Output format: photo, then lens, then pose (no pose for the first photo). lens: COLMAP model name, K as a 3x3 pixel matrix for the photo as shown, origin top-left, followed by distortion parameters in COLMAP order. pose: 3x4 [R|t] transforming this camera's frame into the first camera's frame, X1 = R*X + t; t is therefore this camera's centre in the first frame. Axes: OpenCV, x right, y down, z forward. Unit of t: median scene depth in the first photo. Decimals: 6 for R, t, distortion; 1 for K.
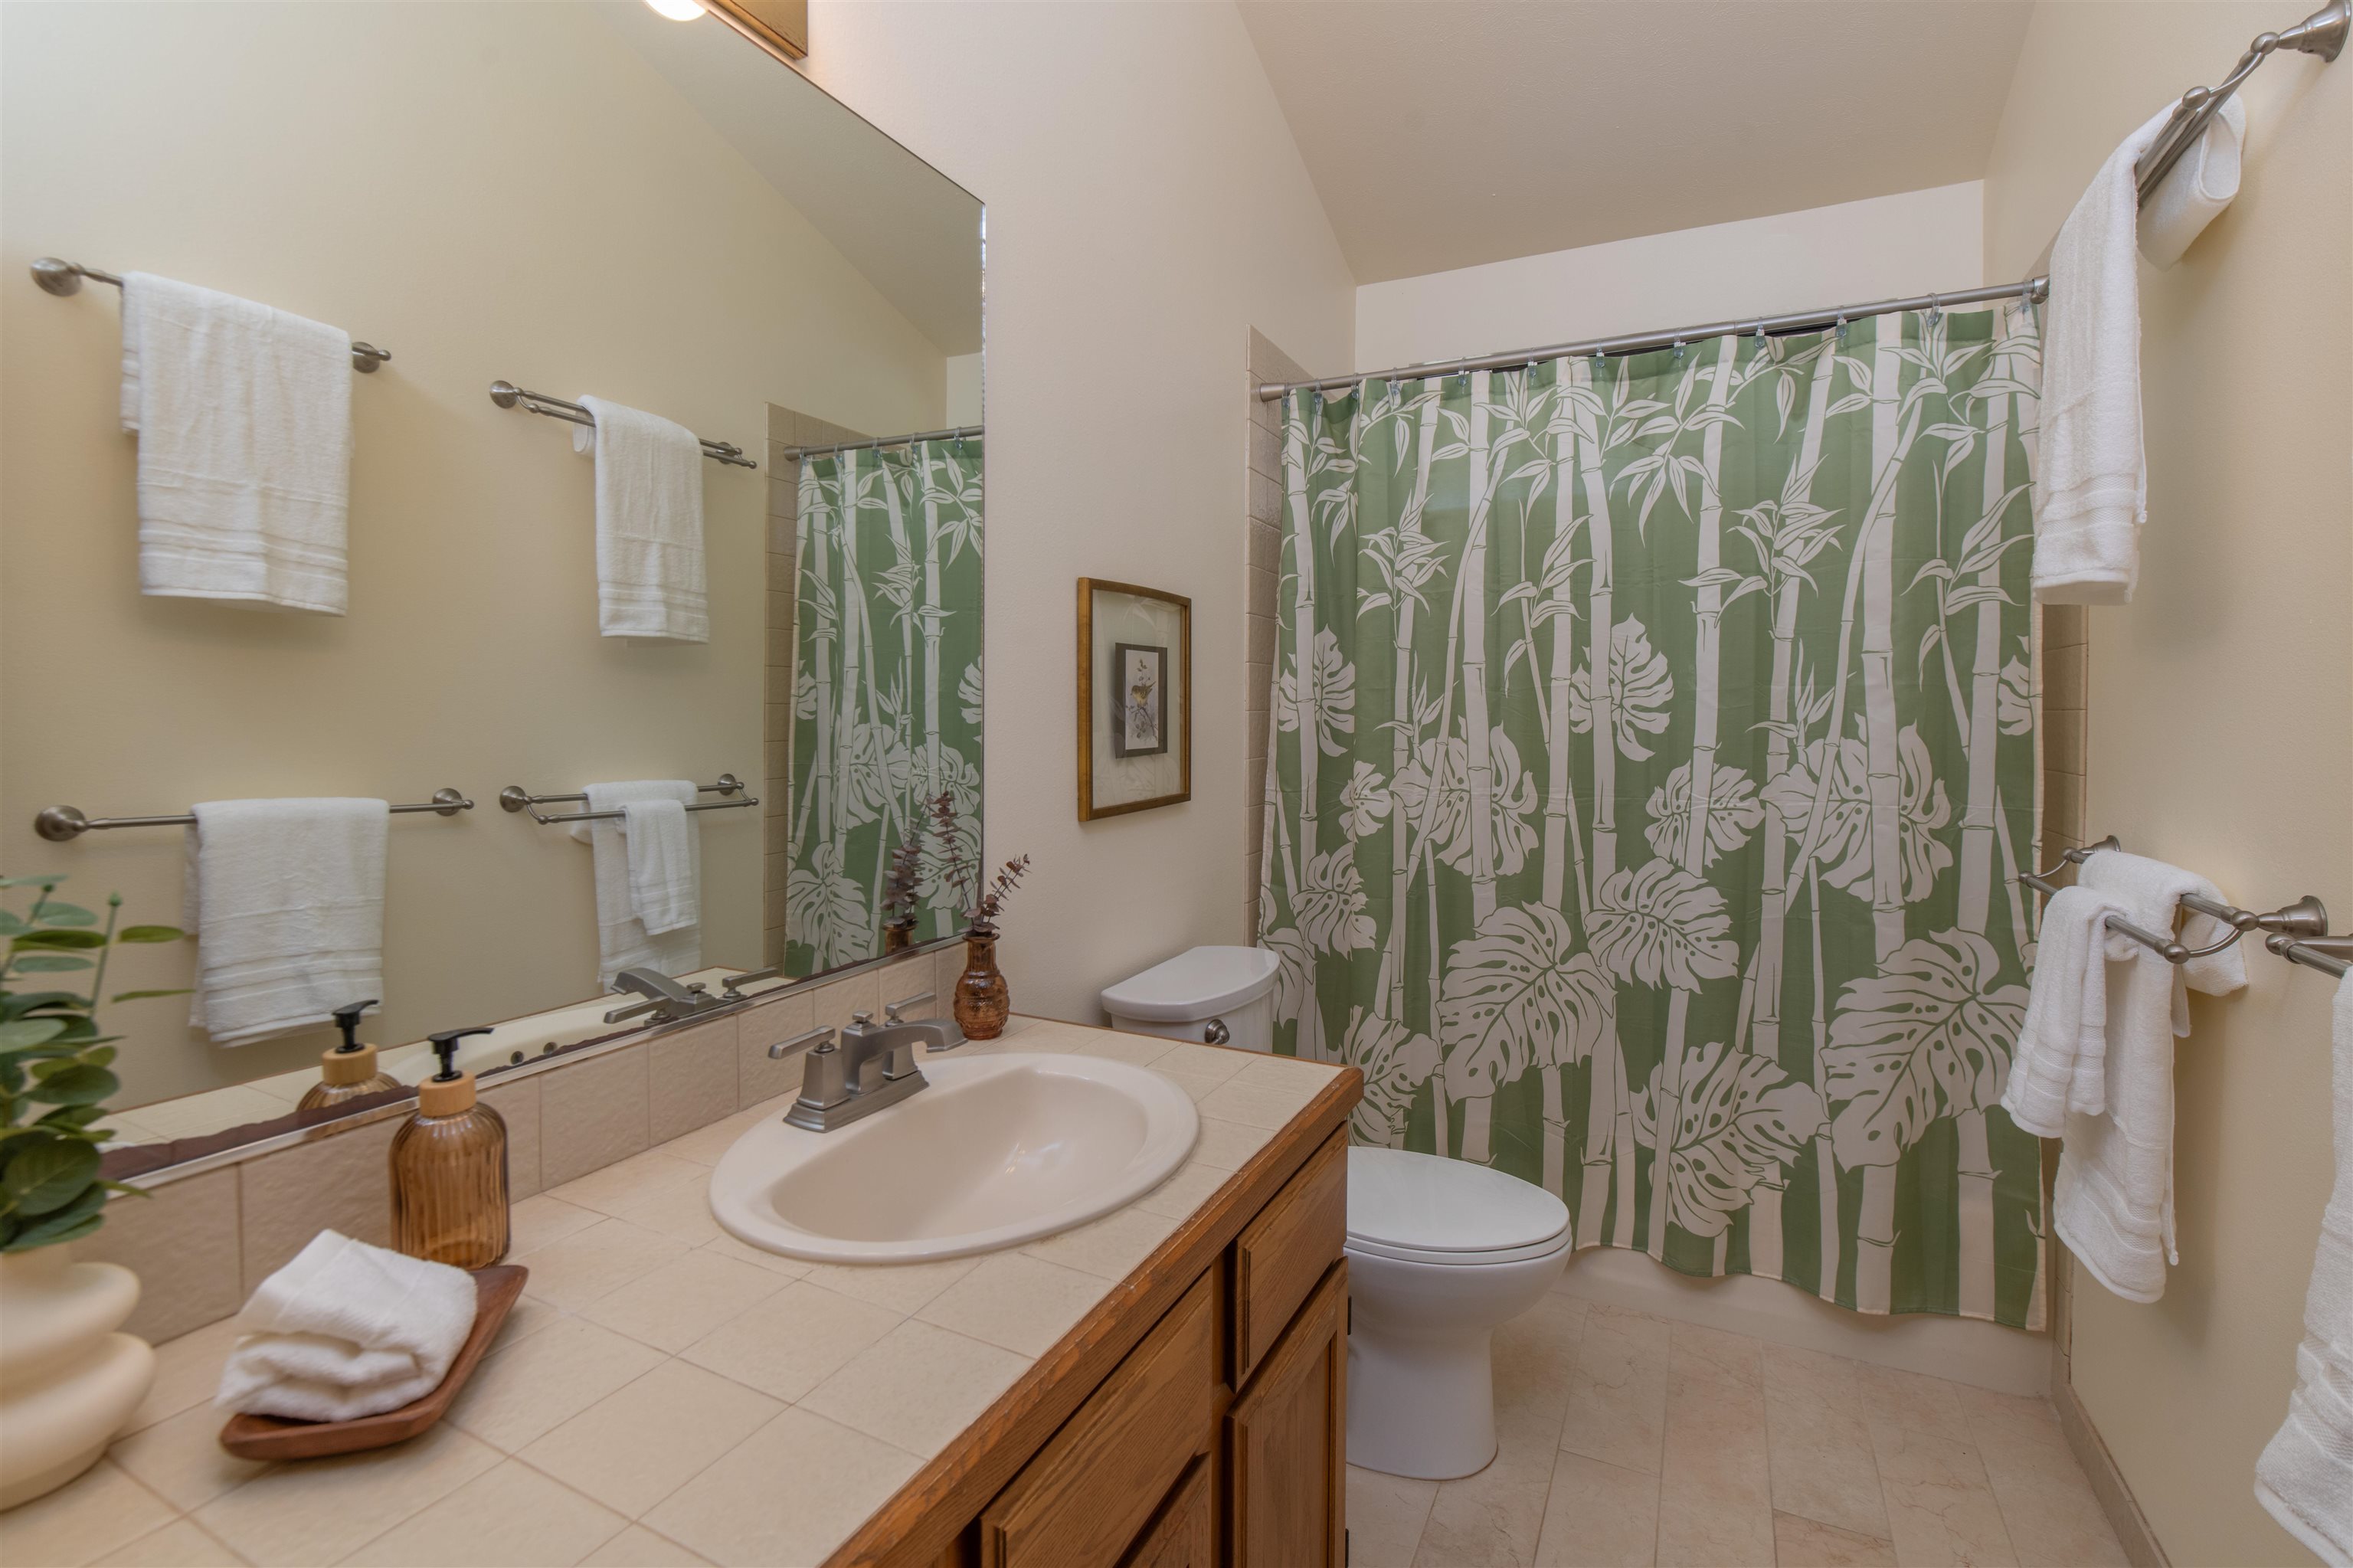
lens RADIAL K [[1013.8, 0, 1236.9], [0, 1013.8, 720.5], [0, 0, 1]] dist [0.002344, -0.004743]
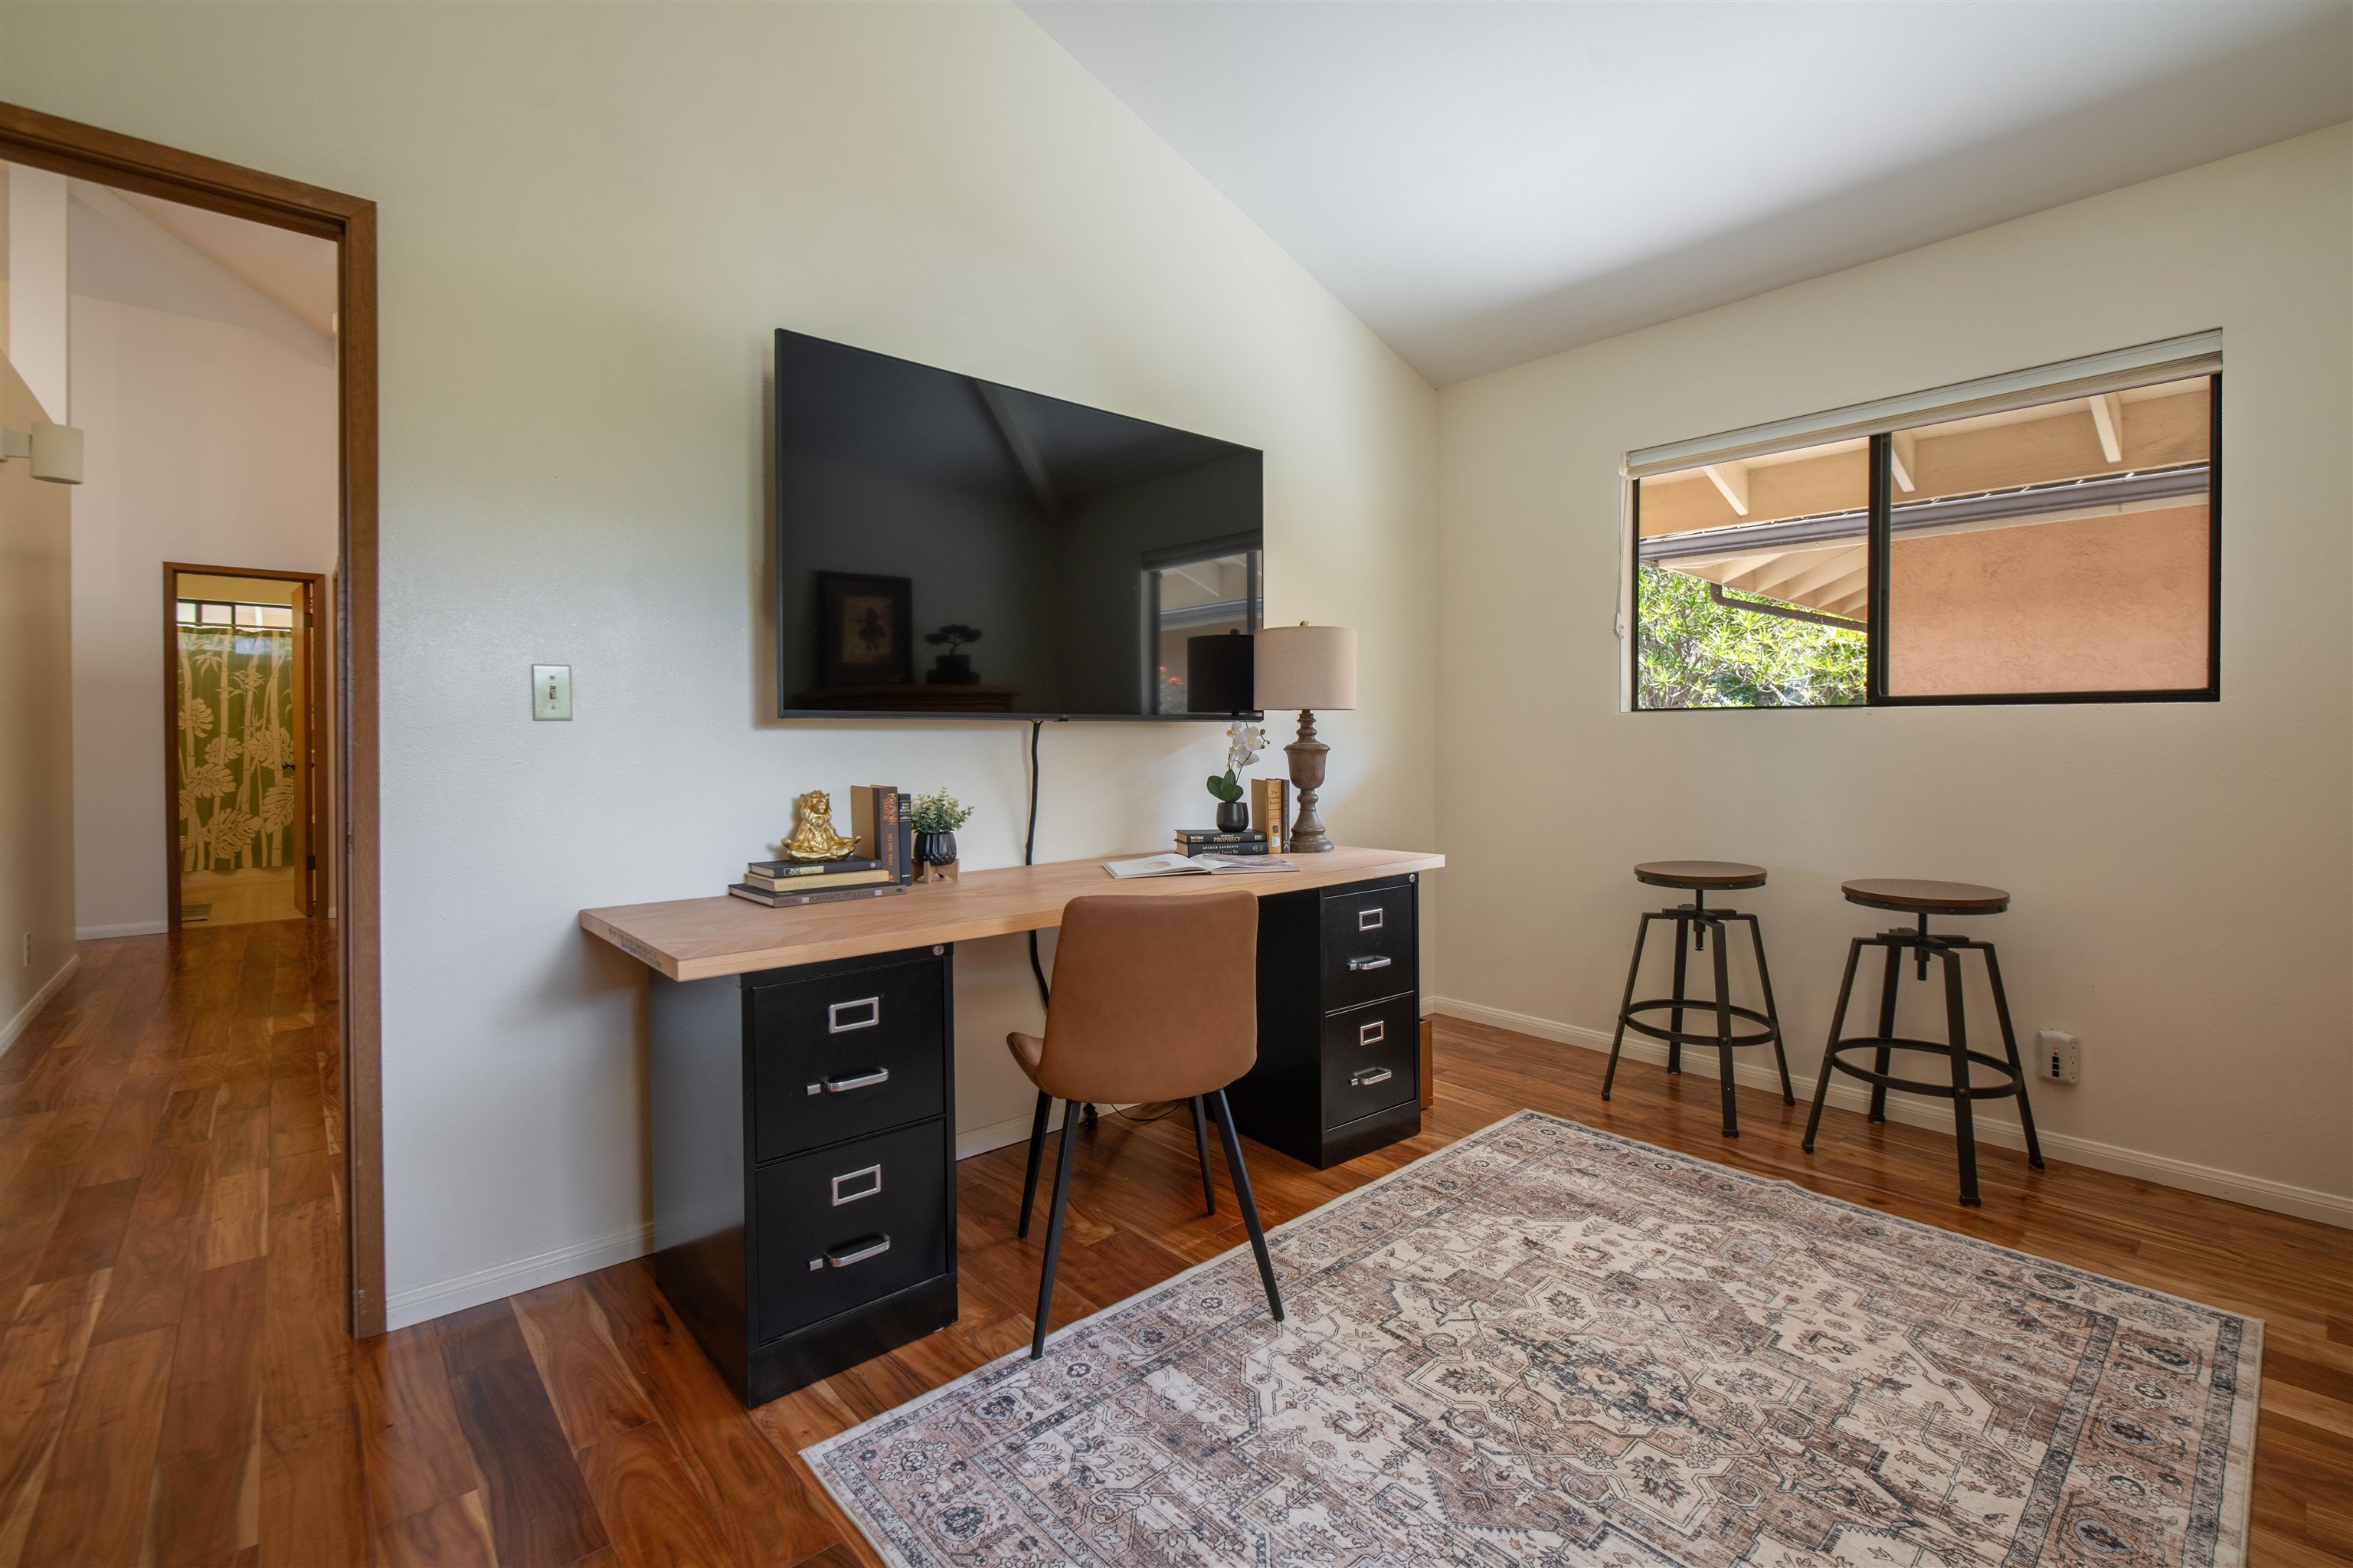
lens RADIAL K [[1013.8, 0, 1180.8], [0, 1013.8, 763.9], [0, 0, 1]] dist [0.002344, -0.004743]
pose [[0.389066, -0.020793, 0.920975, -1.690355], [0.007521, 0.999784, 0.019395, 0.097462], [-0.921179, -0.000620, 0.389138, -3.894878]]
